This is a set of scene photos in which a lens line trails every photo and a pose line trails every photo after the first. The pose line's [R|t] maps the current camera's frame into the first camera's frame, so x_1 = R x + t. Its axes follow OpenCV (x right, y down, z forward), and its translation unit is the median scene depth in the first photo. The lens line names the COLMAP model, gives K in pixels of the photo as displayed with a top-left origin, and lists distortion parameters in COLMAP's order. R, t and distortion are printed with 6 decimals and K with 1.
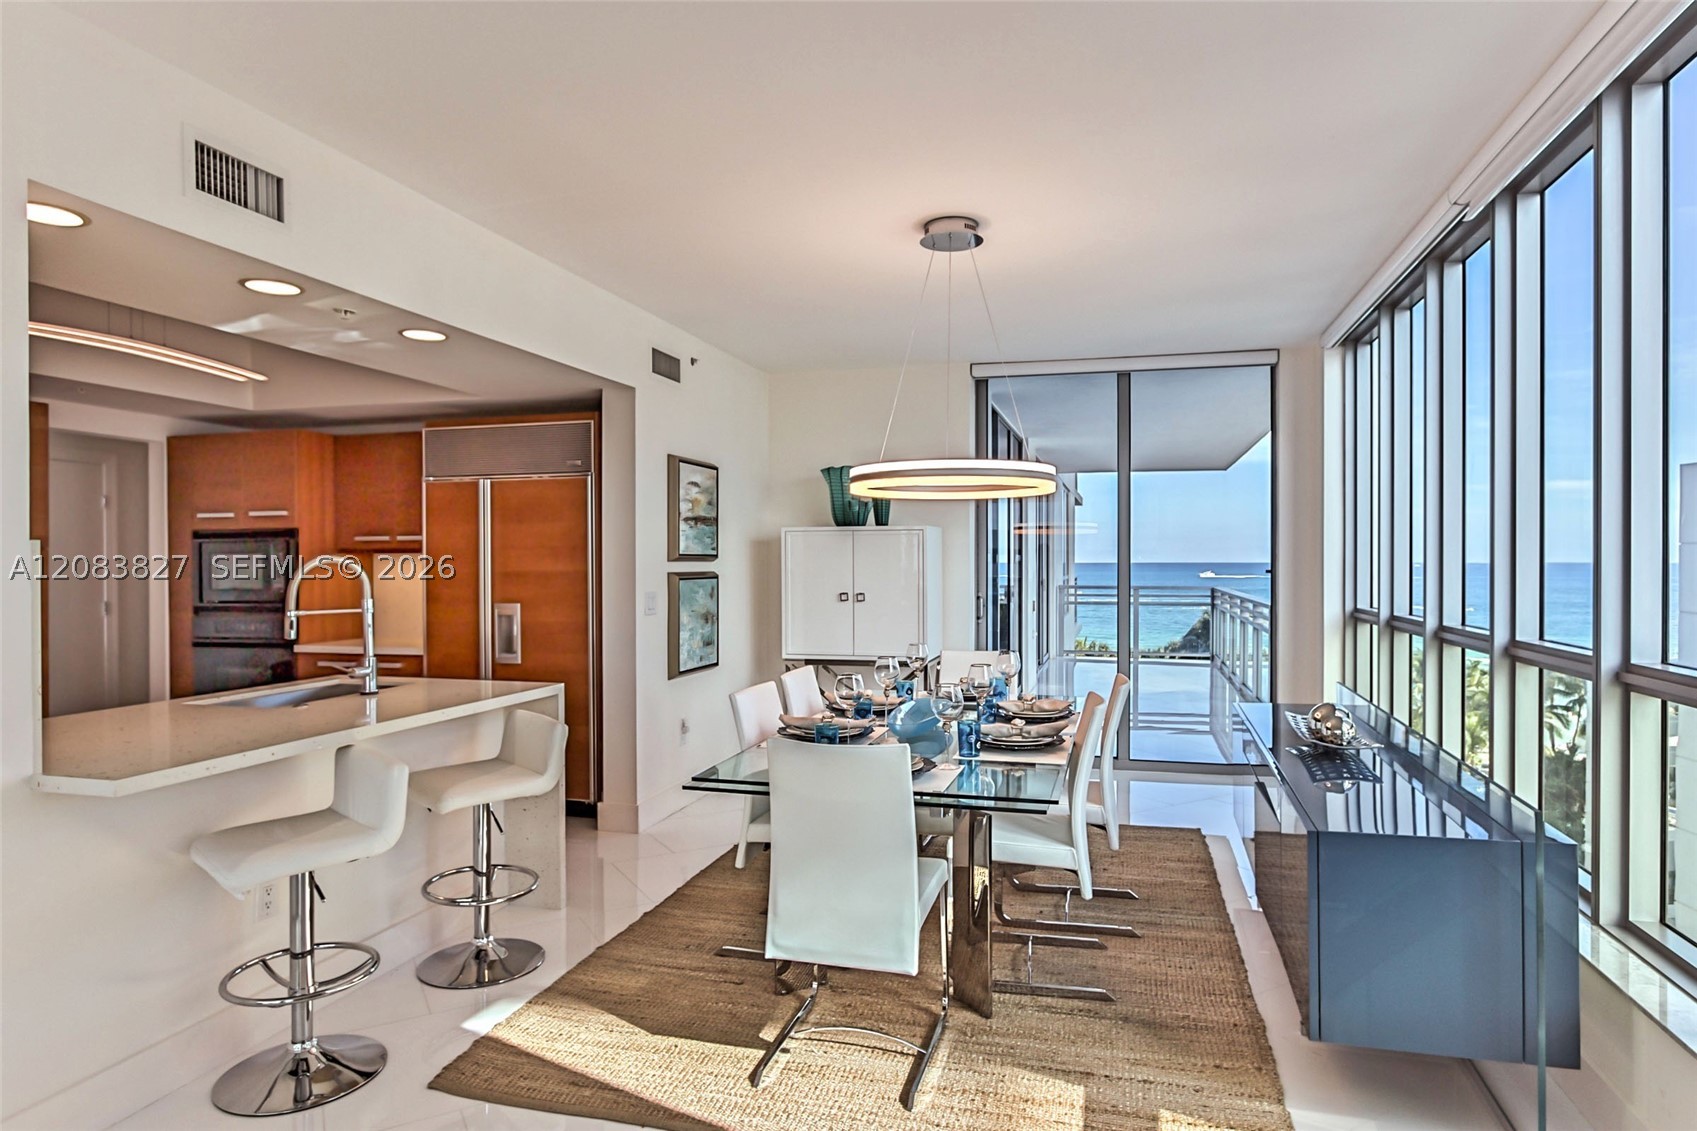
lens RADIAL K [[998.5, 0, 855.3], [0, 998.5, 571.6], [0, 0, 1]] dist [0.002816, 0.000633]
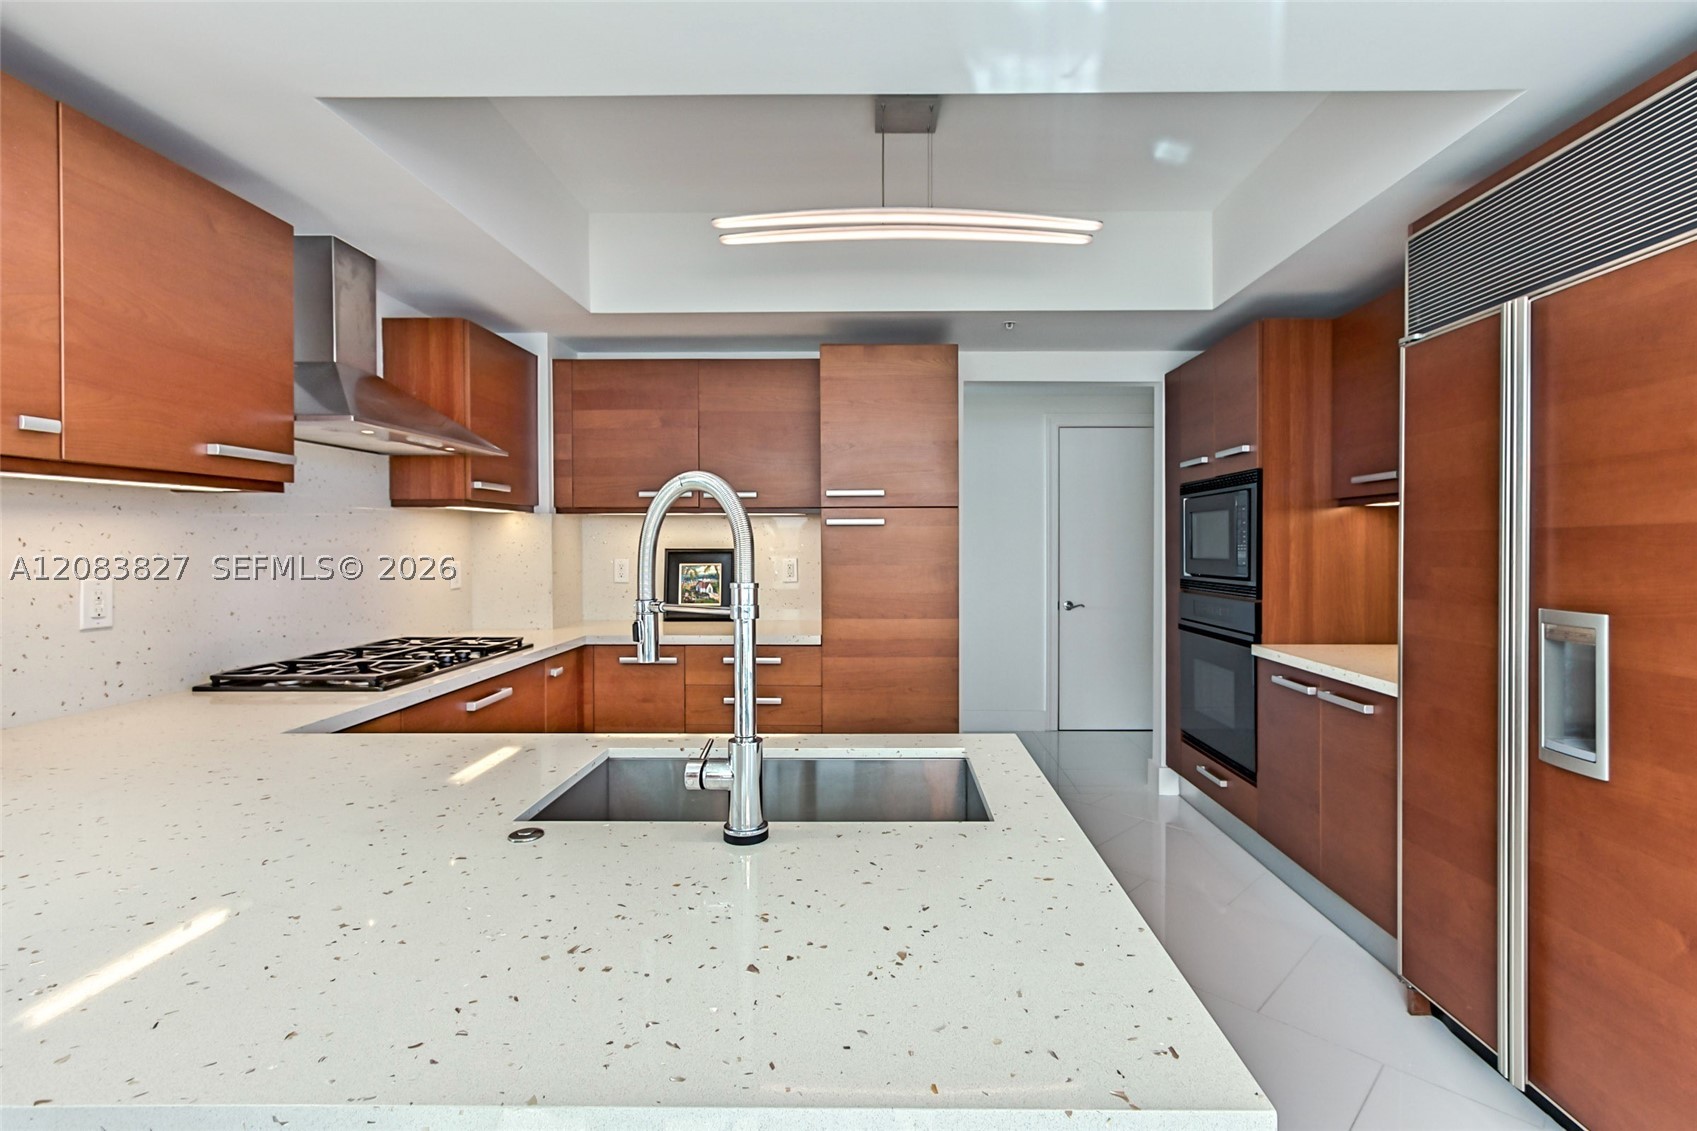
lens RADIAL K [[786.0, 0, 868.9], [0, 786.0, 548.4], [0, 0, 1]] dist [0.001712, 0.000619]
pose [[0.259698, 0.010220, -0.965636, -0.120310], [-0.007762, 0.999934, 0.008496, 0.006899], [0.965659, 0.005289, 0.259760, 0.609101]]
